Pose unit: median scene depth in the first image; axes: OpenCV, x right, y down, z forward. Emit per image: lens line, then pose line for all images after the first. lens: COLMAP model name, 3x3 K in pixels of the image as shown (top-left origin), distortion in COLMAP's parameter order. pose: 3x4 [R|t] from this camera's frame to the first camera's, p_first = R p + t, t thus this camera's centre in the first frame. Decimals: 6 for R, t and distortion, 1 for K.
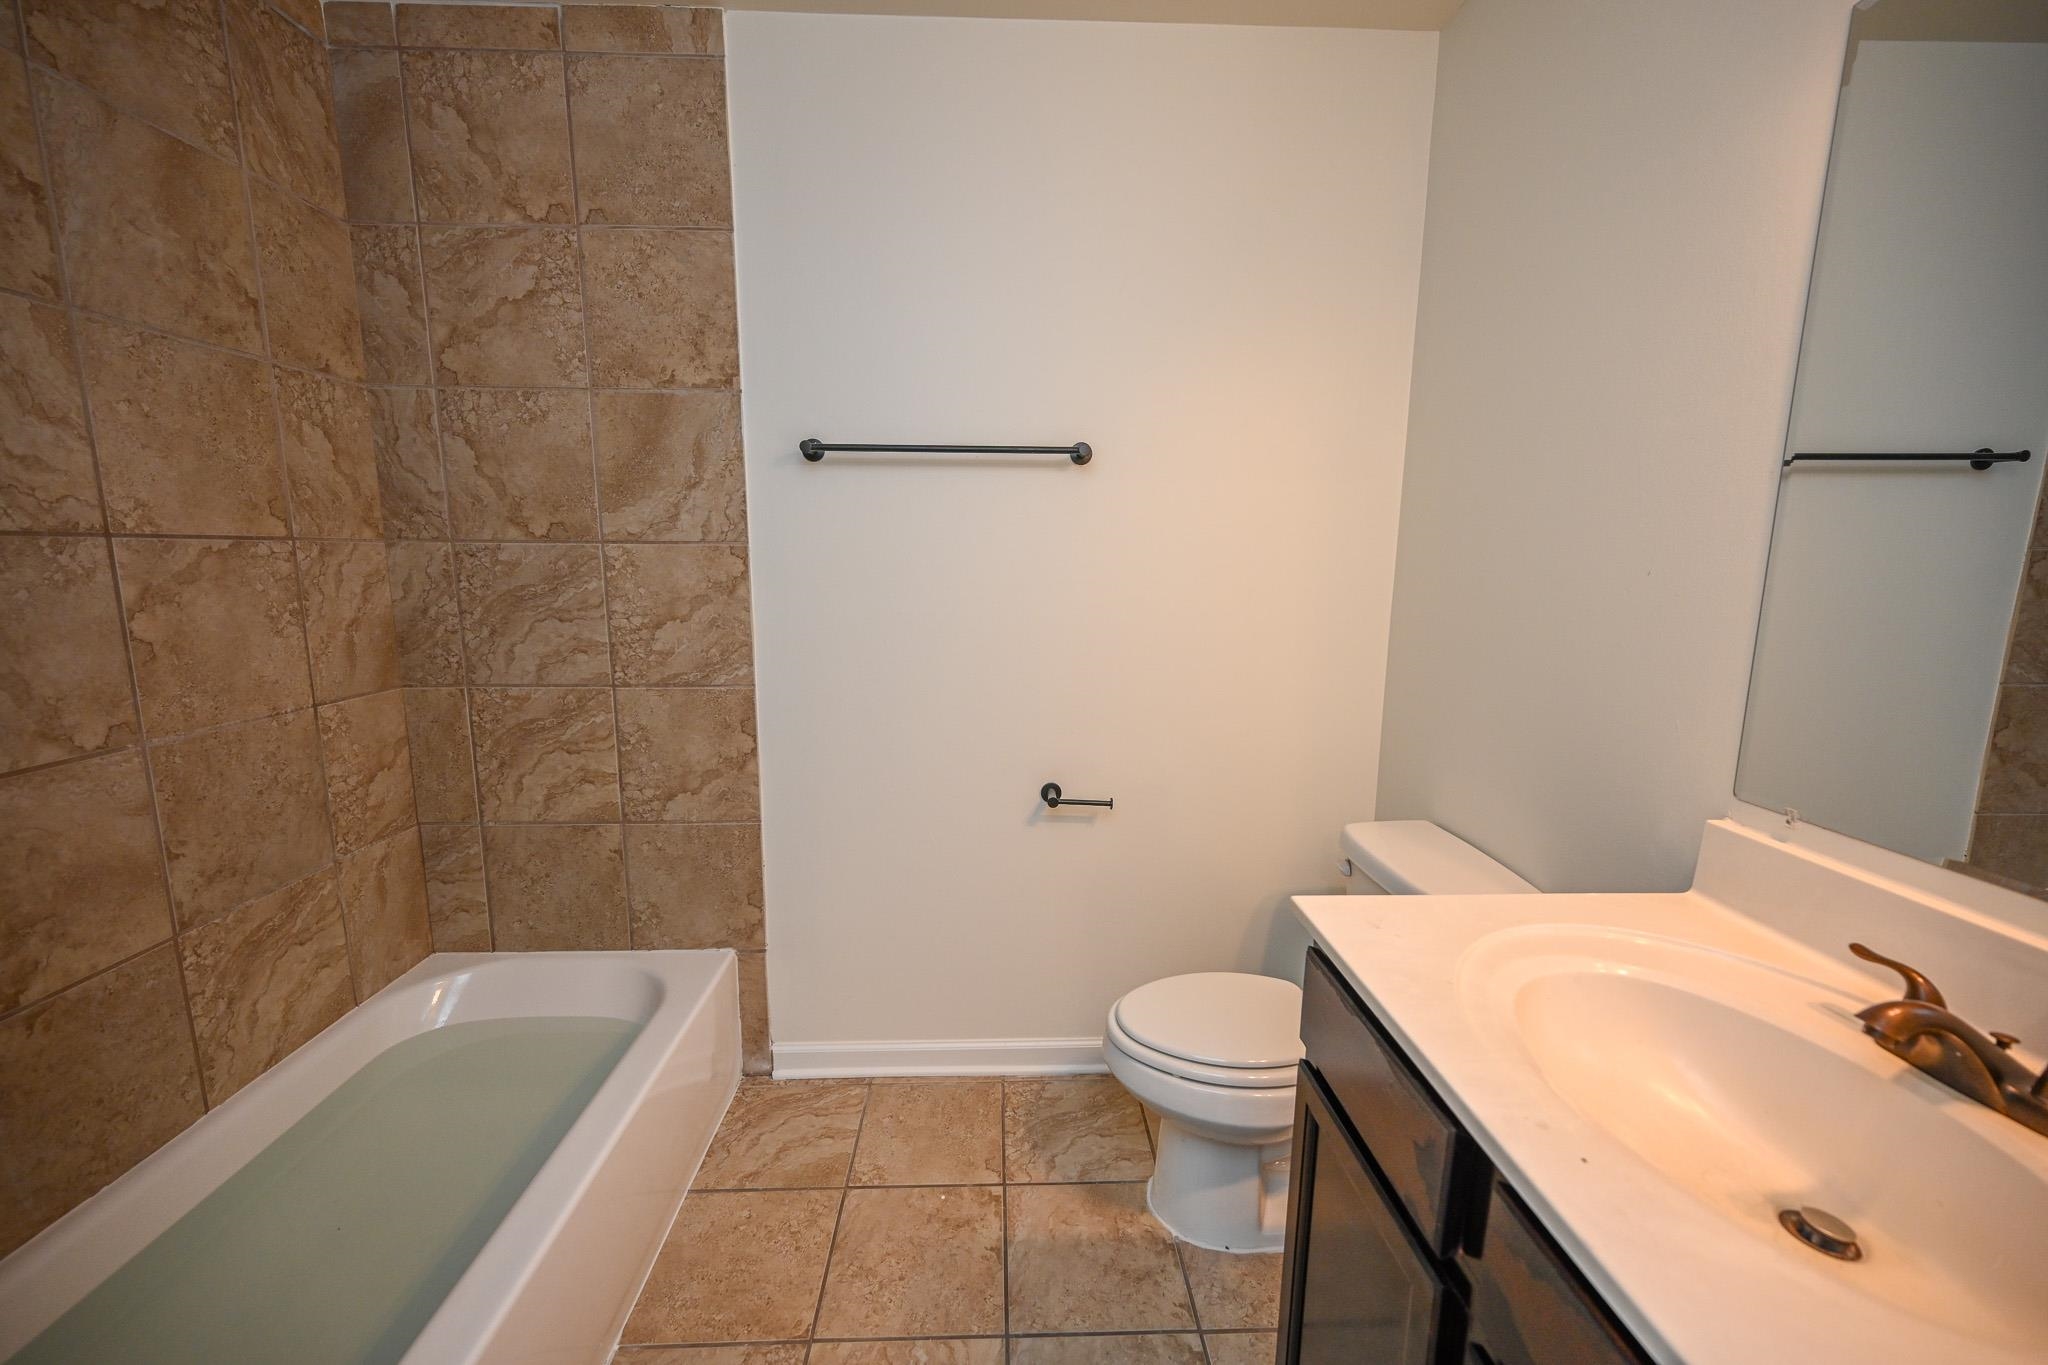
lens RADIAL K [[807.0, 0, 1020.9], [0, 807.0, 683.2], [0, 0, 1]] dist [-0.000012, 0.000272]
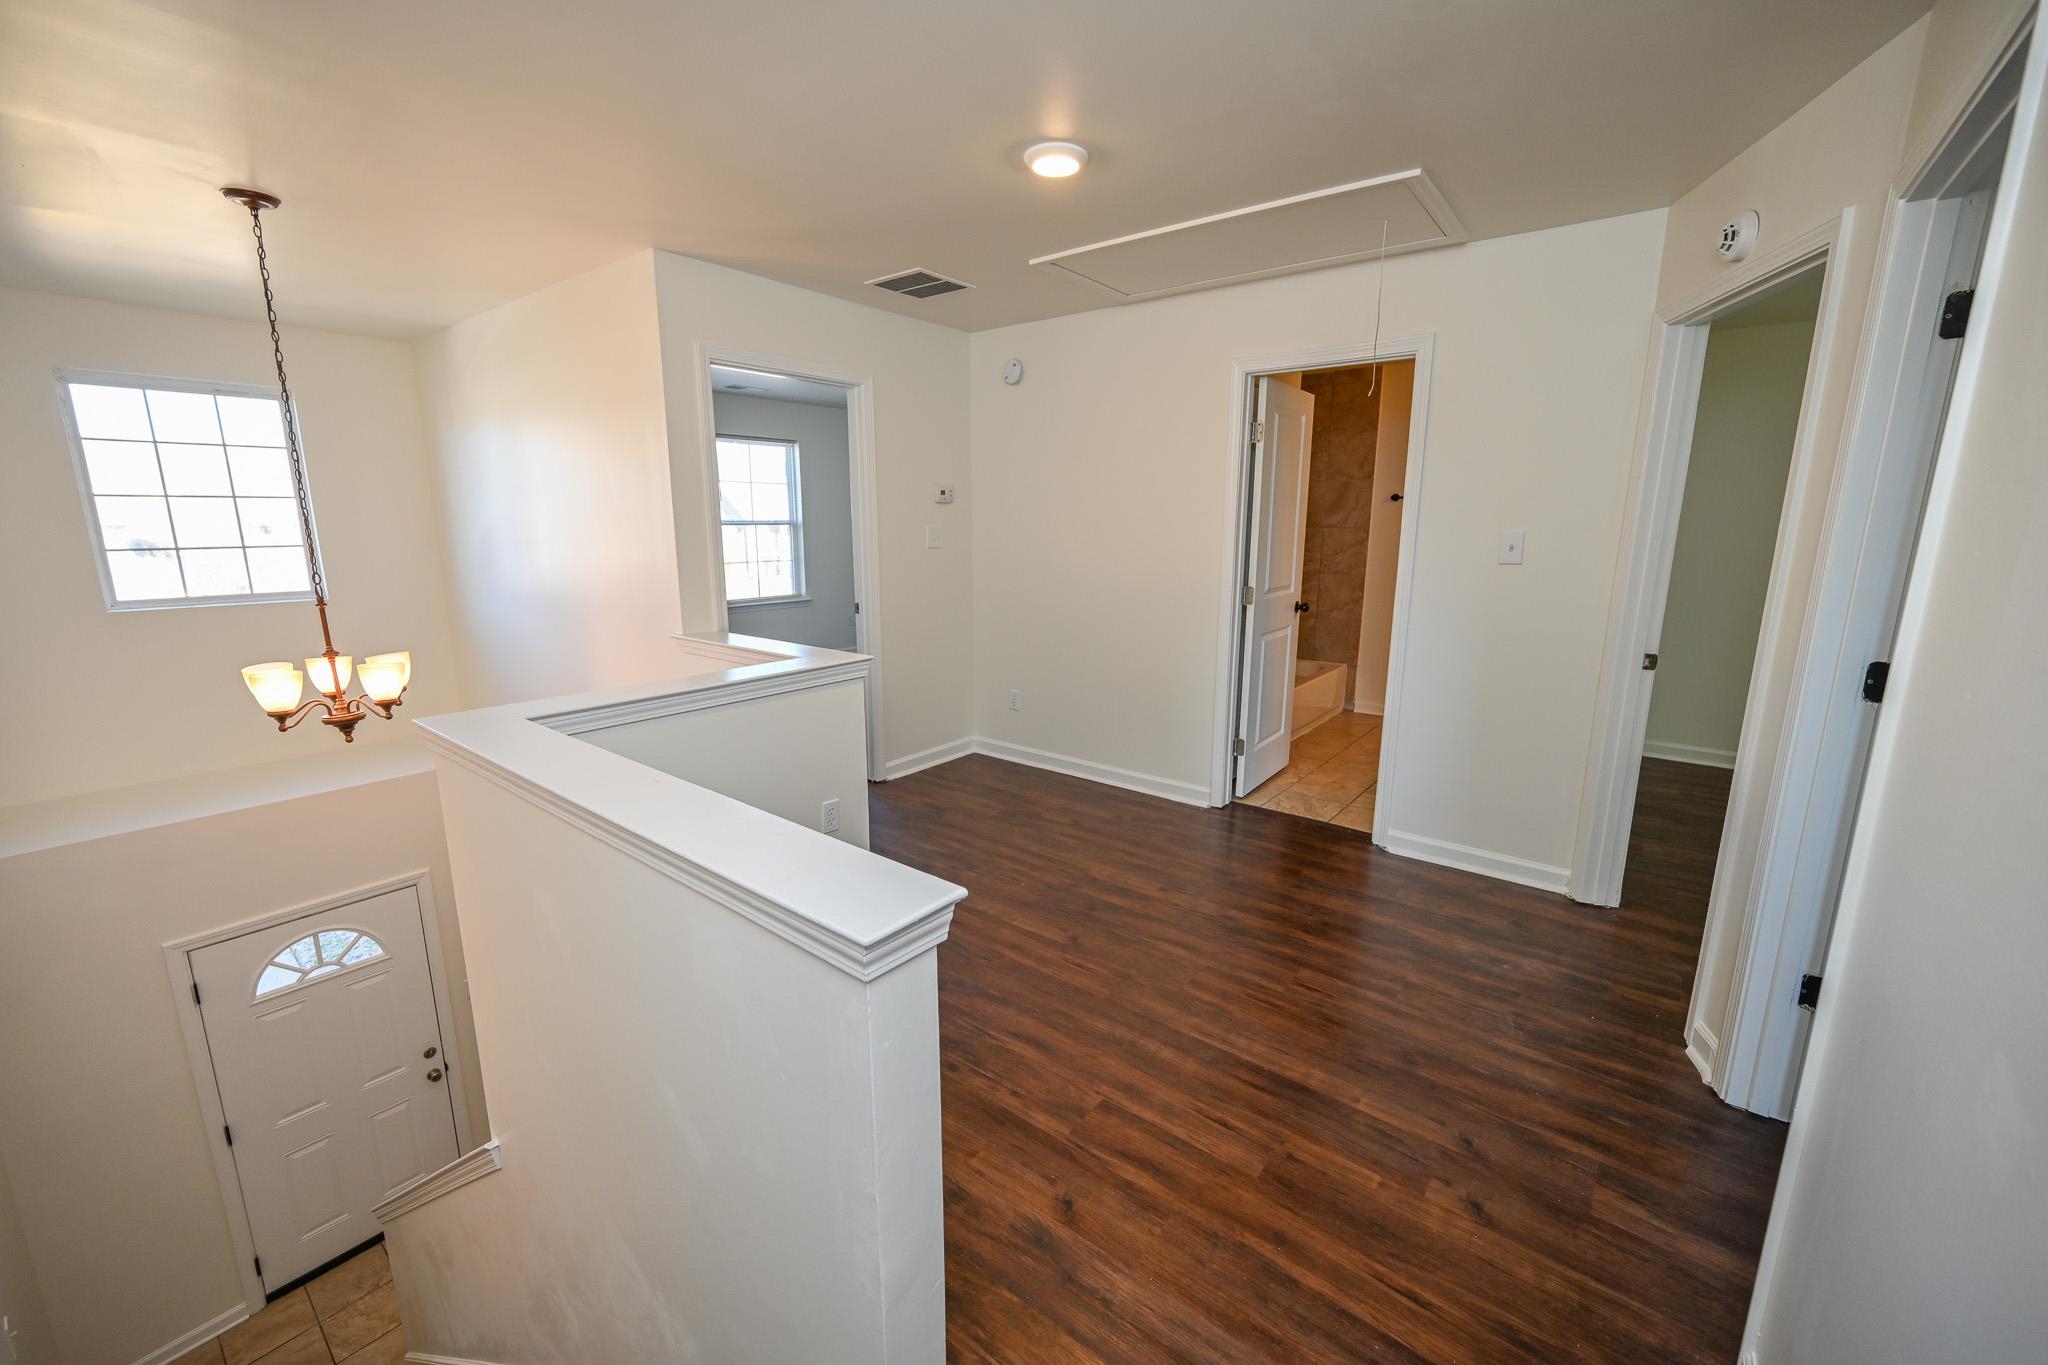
lens RADIAL K [[807.0, 0, 1026.9], [0, 807.0, 682.7], [0, 0, 1]] dist [-0.000012, 0.000272]
pose [[0.762396, 0.124651, -0.634991, 0.685127], [-0.102523, 0.992145, 0.071669, 0.322257], [0.638937, 0.010461, 0.769188, -2.168465]]
